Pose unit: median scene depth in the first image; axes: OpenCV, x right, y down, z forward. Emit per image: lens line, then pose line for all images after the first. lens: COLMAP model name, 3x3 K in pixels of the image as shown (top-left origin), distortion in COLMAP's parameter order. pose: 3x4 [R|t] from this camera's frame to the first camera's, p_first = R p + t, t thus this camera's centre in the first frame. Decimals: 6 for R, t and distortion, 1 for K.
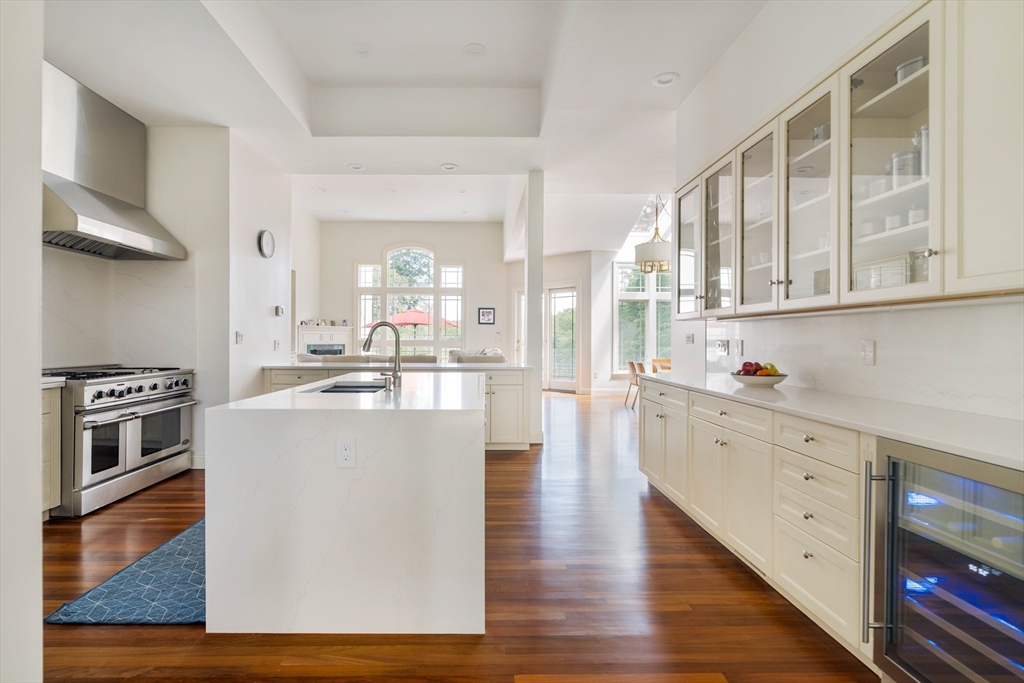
lens RADIAL K [[496.5, 0, 483.2], [0, 496.5, 338.2], [0, 0, 1]] dist [-0.000960, -0.000192]
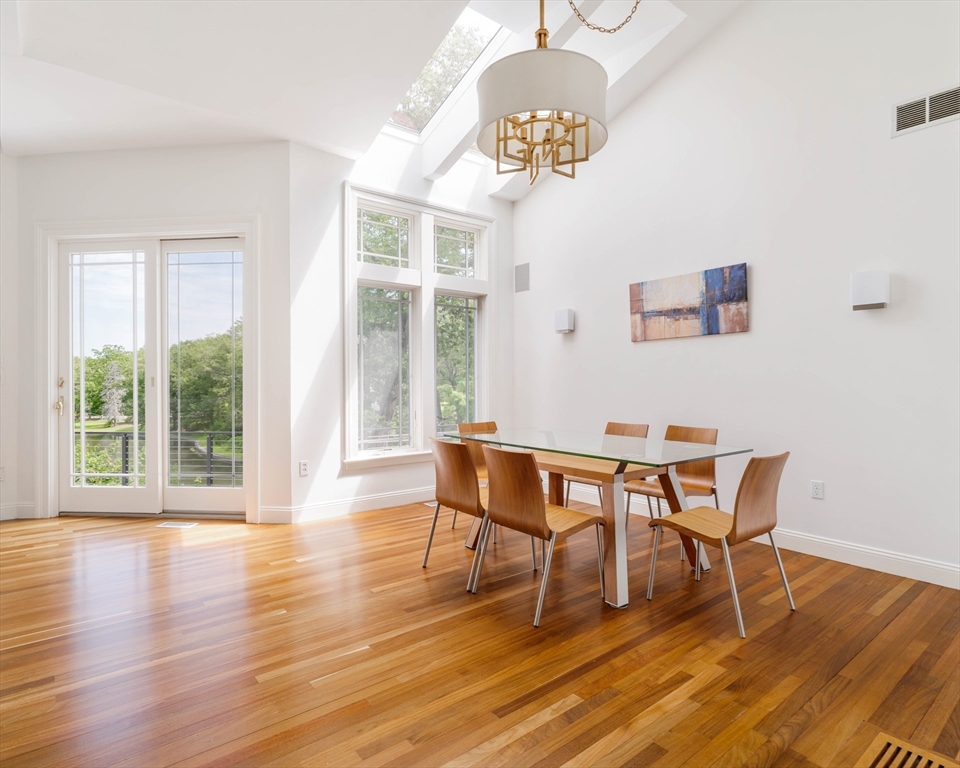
lens RADIAL K [[541.8, 0, 480.0], [0, 541.8, 384.0], [0, 0, 1]] dist [0.000668, -0.000167]
pose [[0.780115, -0.008582, 0.625578, 0.070932], [0.001158, 0.999924, 0.012274, 0.003761], [-0.625636, -0.008850, 0.780065, 0.583972]]
